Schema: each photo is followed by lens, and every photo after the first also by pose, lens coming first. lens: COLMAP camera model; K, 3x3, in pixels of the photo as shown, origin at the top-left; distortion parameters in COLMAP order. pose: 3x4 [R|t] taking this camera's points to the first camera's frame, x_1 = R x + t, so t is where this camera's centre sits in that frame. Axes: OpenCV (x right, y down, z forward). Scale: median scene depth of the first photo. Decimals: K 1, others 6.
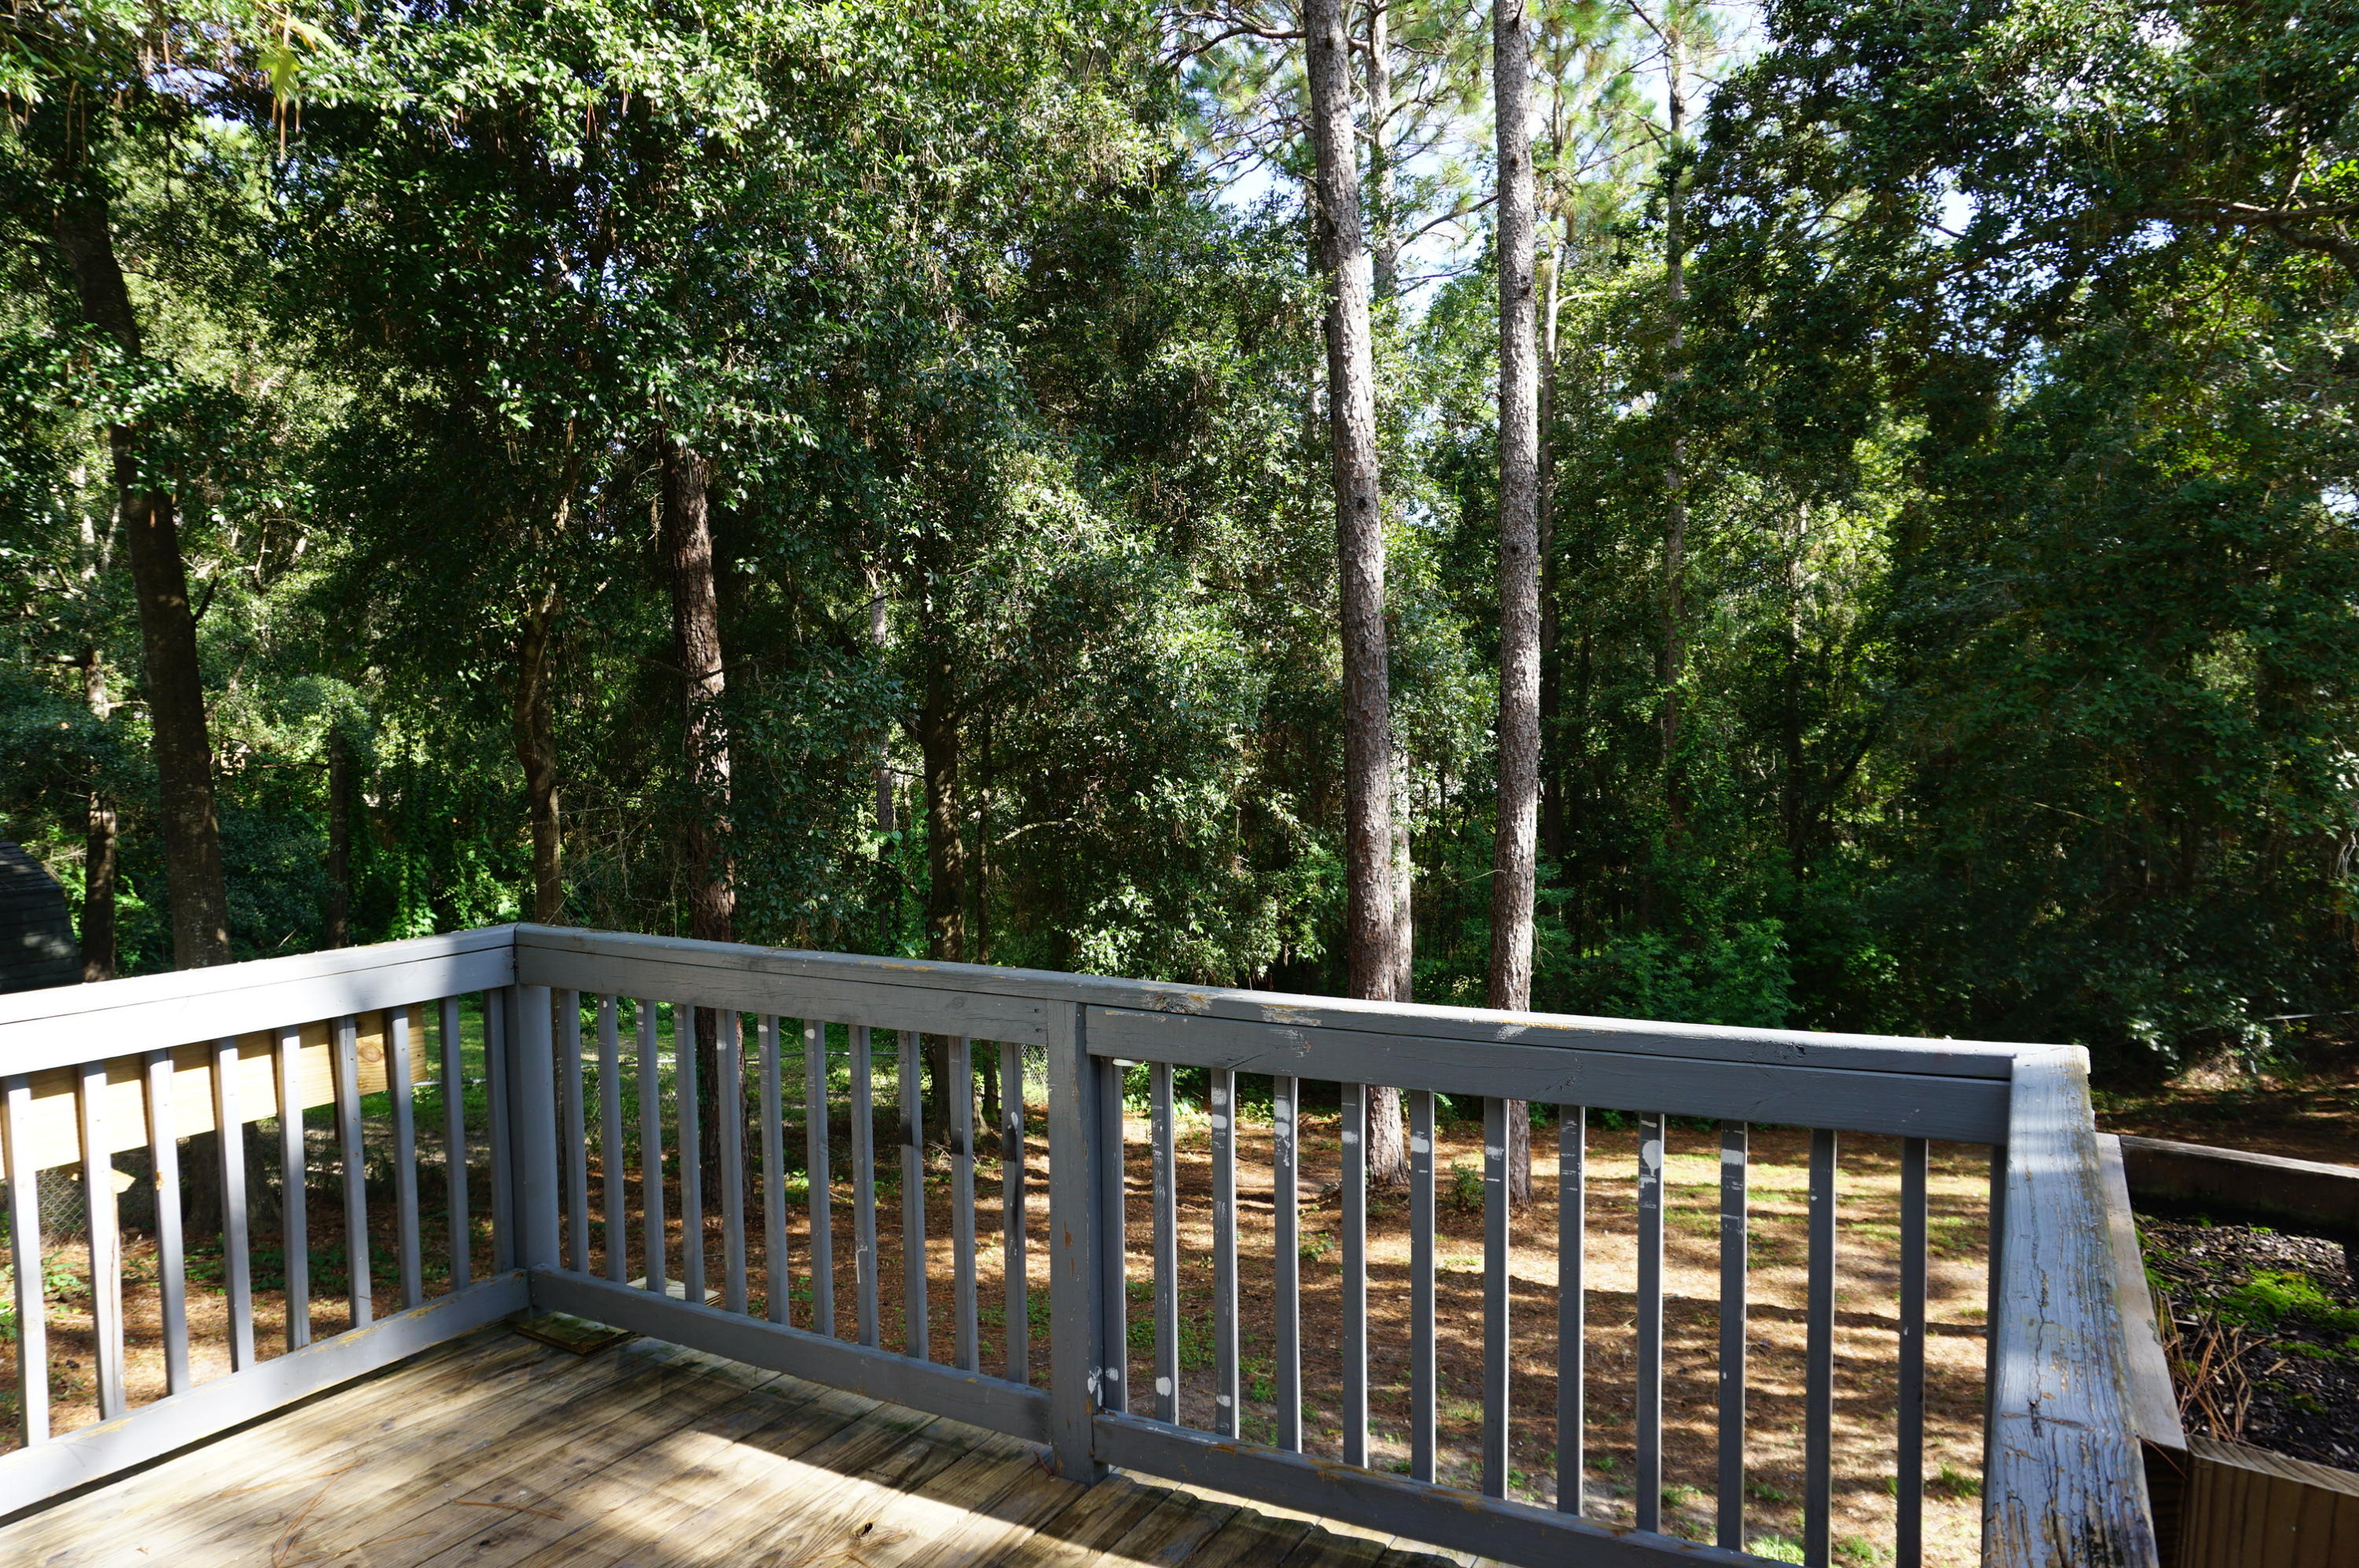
lens RADIAL K [[1577.1, 0, 1181.7], [0, 1577.1, 781.4], [0, 0, 1]] dist [-0.054096, 0.035586]
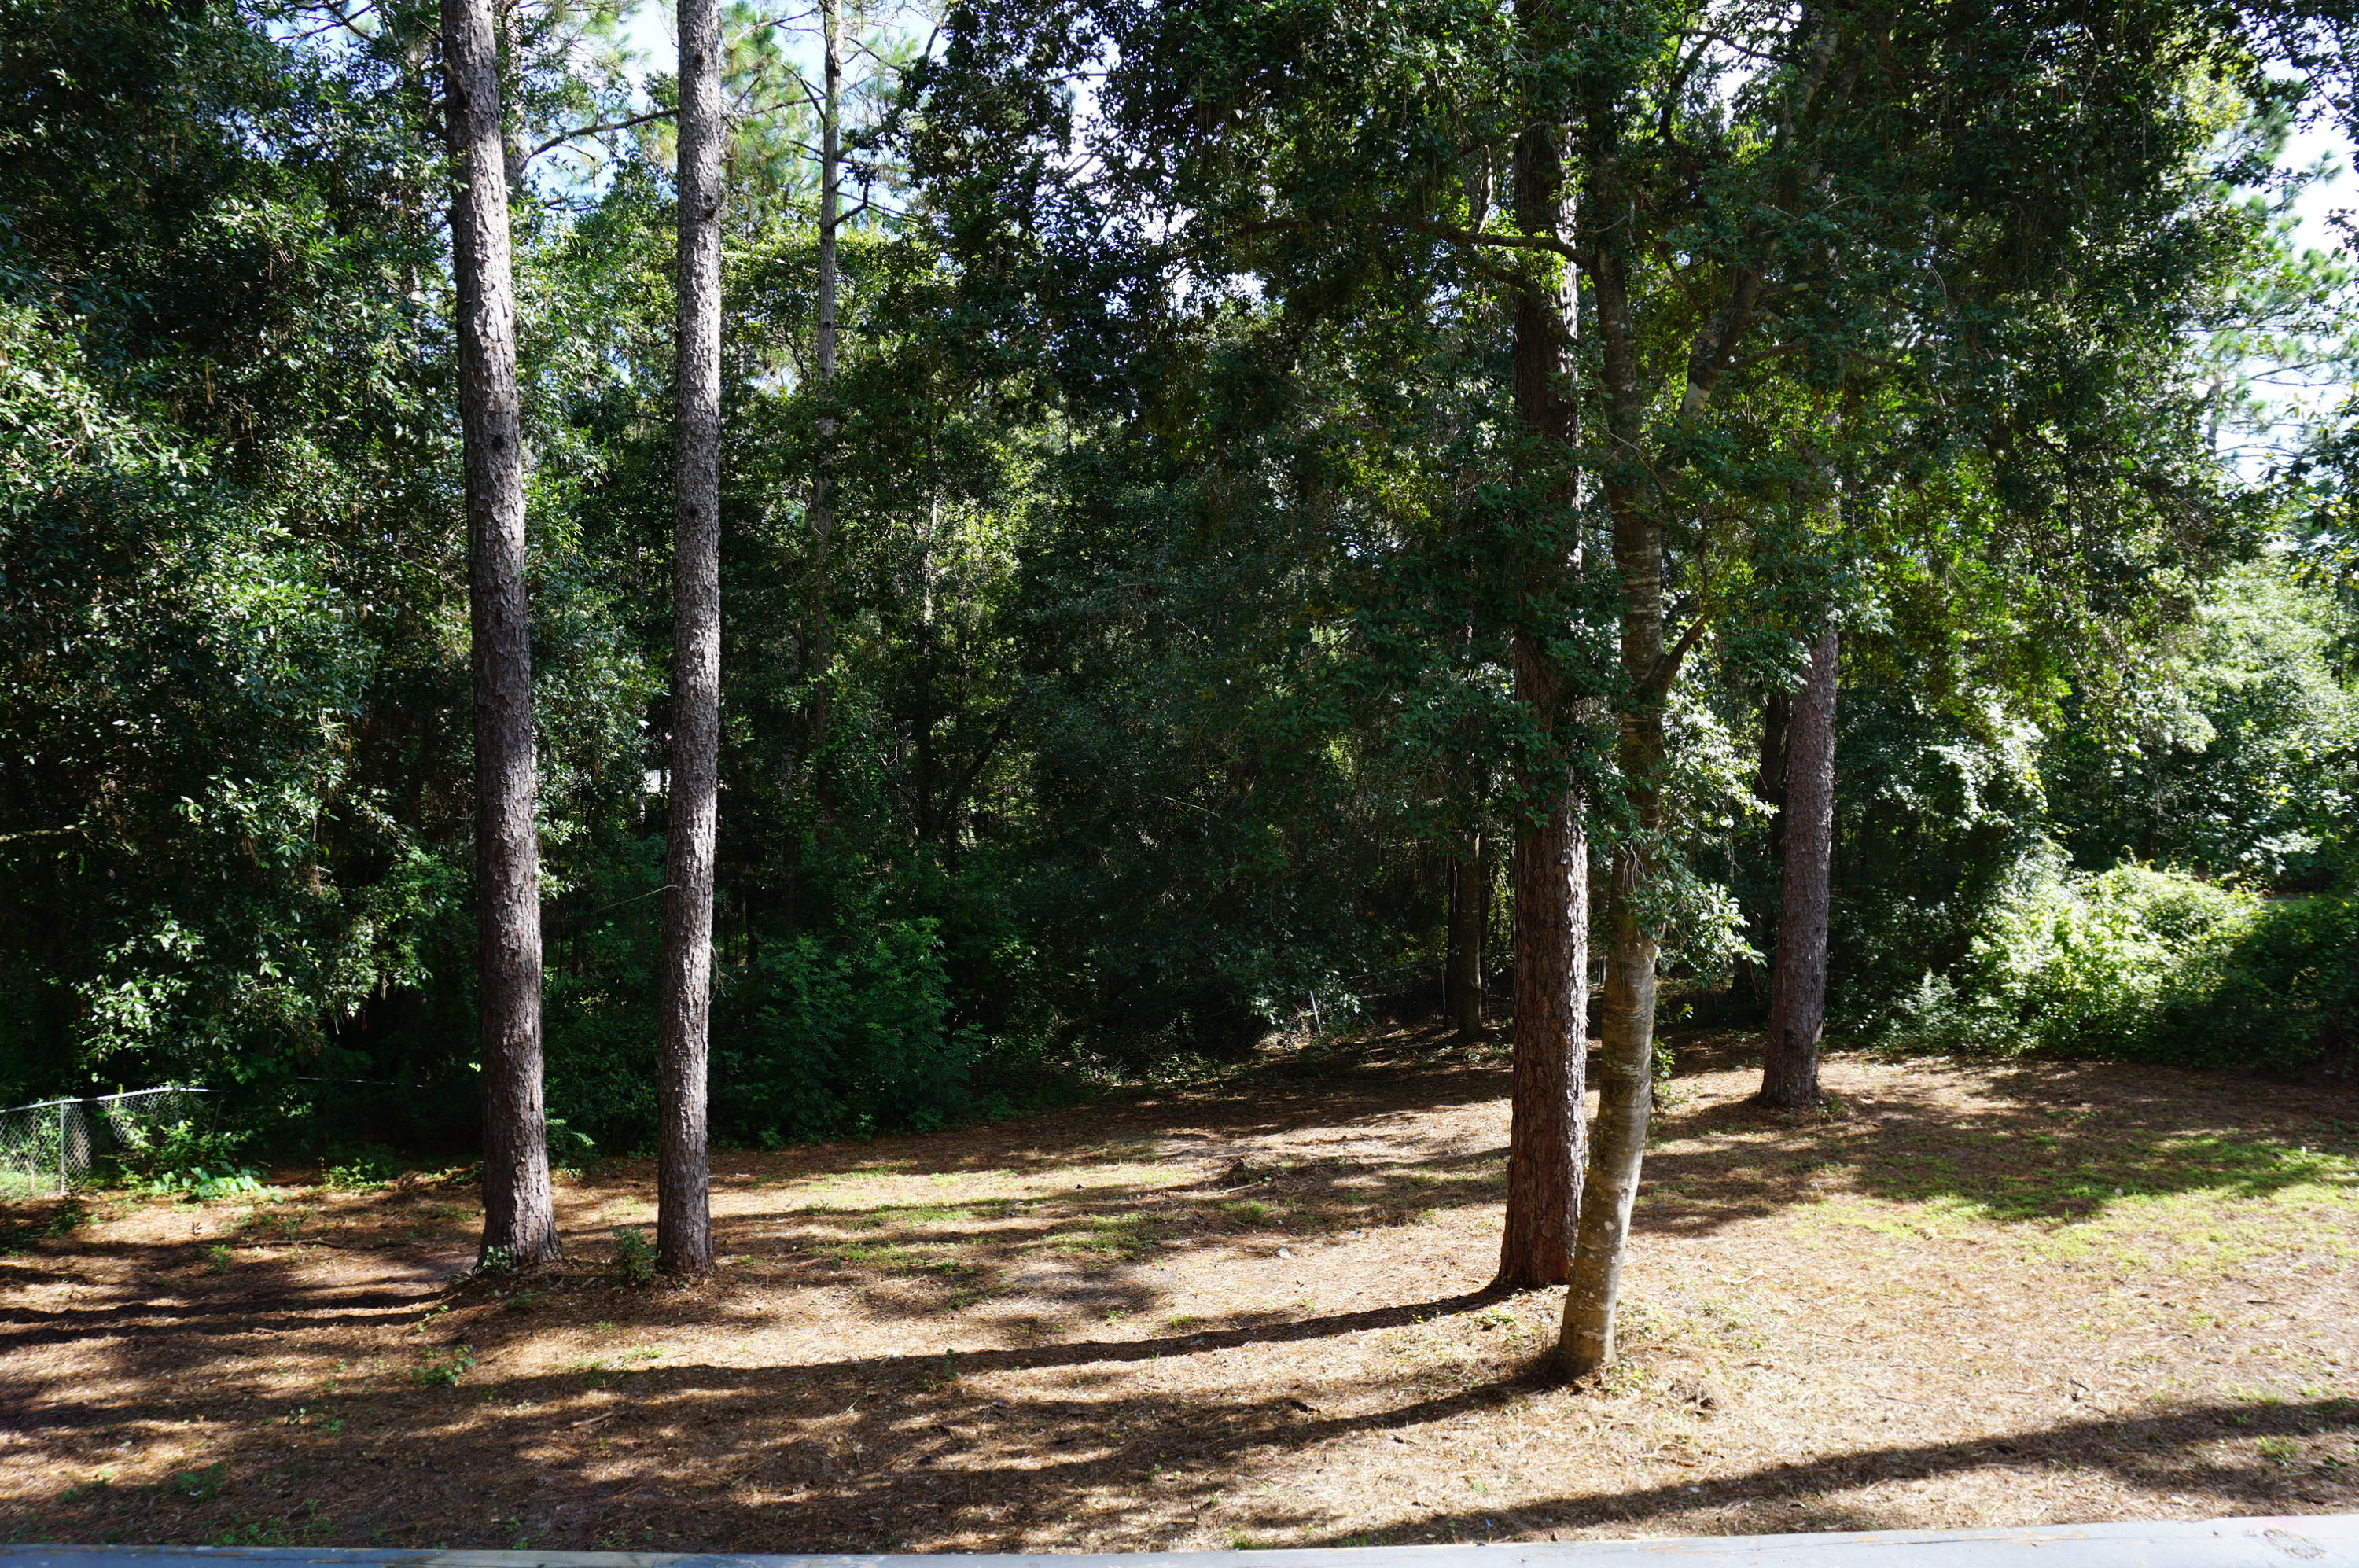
lens RADIAL K [[1577.1, 0, 1174.9], [0, 1577.1, 792.3], [0, 0, 1]] dist [-0.054096, 0.035586]
pose [[0.851263, -0.003656, 0.524727, -0.012791], [-0.004799, 0.999880, 0.014752, -0.007808], [-0.524718, -0.015077, 0.851143, 0.122251]]
